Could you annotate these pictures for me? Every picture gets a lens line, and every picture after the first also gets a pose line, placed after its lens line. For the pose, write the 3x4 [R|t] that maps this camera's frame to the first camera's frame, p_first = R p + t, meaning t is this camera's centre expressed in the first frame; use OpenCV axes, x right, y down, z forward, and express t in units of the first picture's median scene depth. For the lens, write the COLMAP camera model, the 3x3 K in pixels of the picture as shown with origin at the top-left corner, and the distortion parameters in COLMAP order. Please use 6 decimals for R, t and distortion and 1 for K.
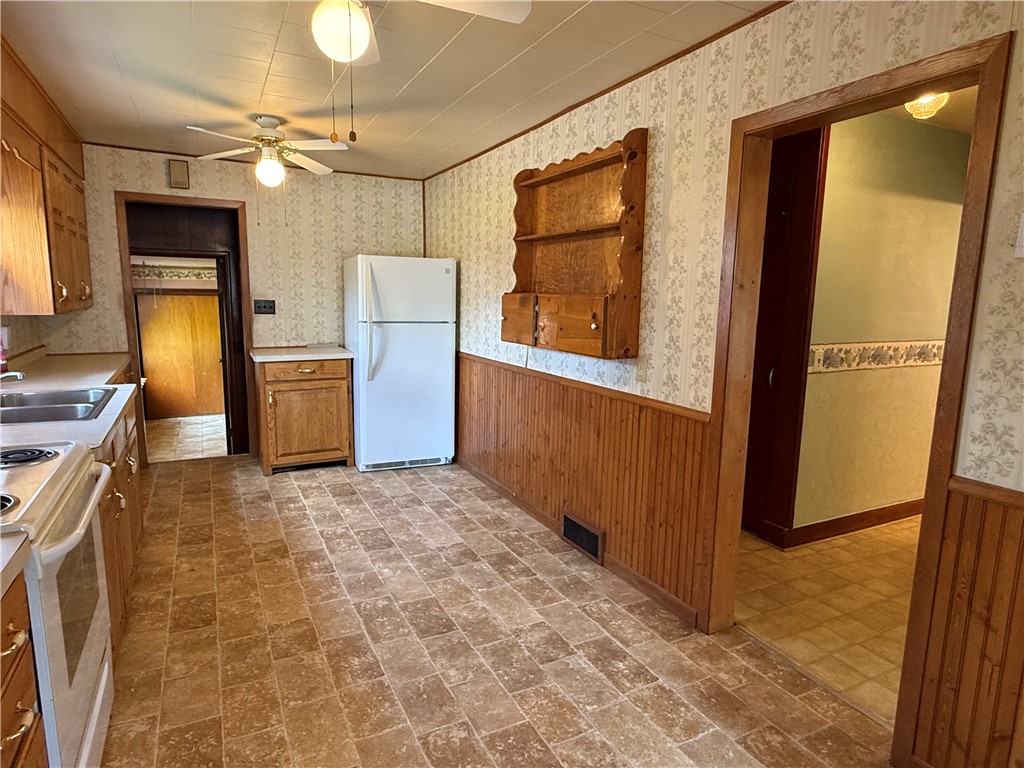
lens RADIAL K [[598.7, 0, 512.0], [0, 598.7, 384.0], [0, 0, 1]] dist [0.005608, 0.001874]
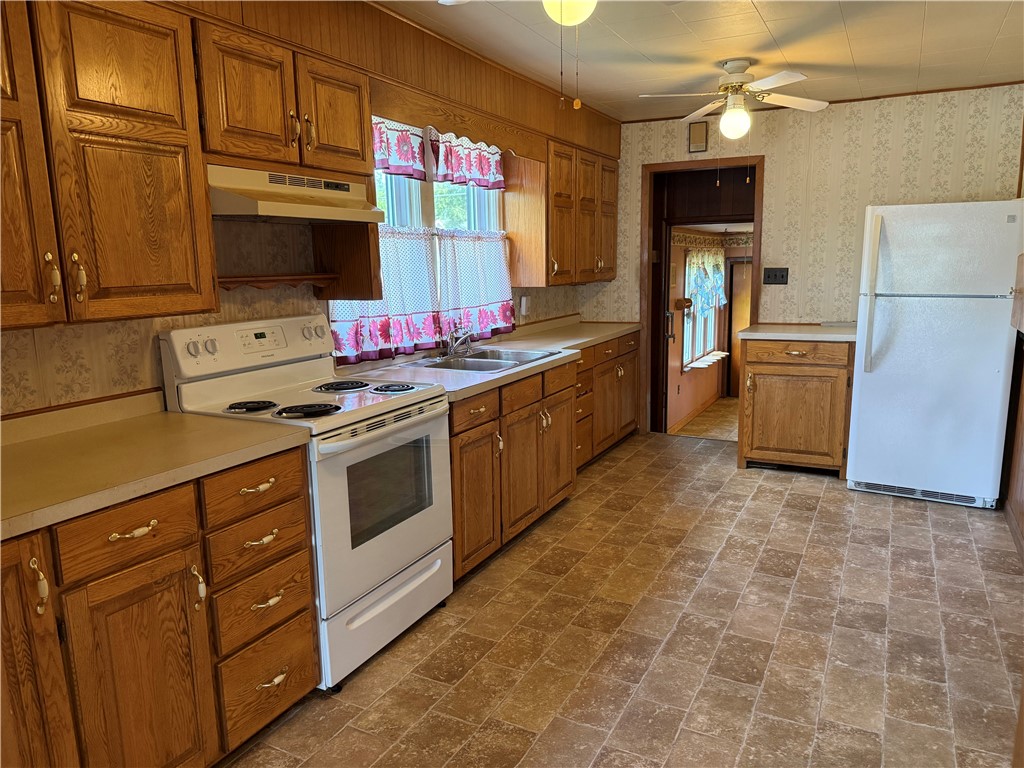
lens RADIAL K [[724.5, 0, 512.0], [0, 724.5, 387.1], [0, 0, 1]] dist [0.175541, -0.294991]
pose [[0.581765, 0.114537, -0.805252, 0.273340], [-0.095899, 0.992789, 0.071929, -0.012006], [0.807684, 0.035377, 0.588553, 0.087151]]
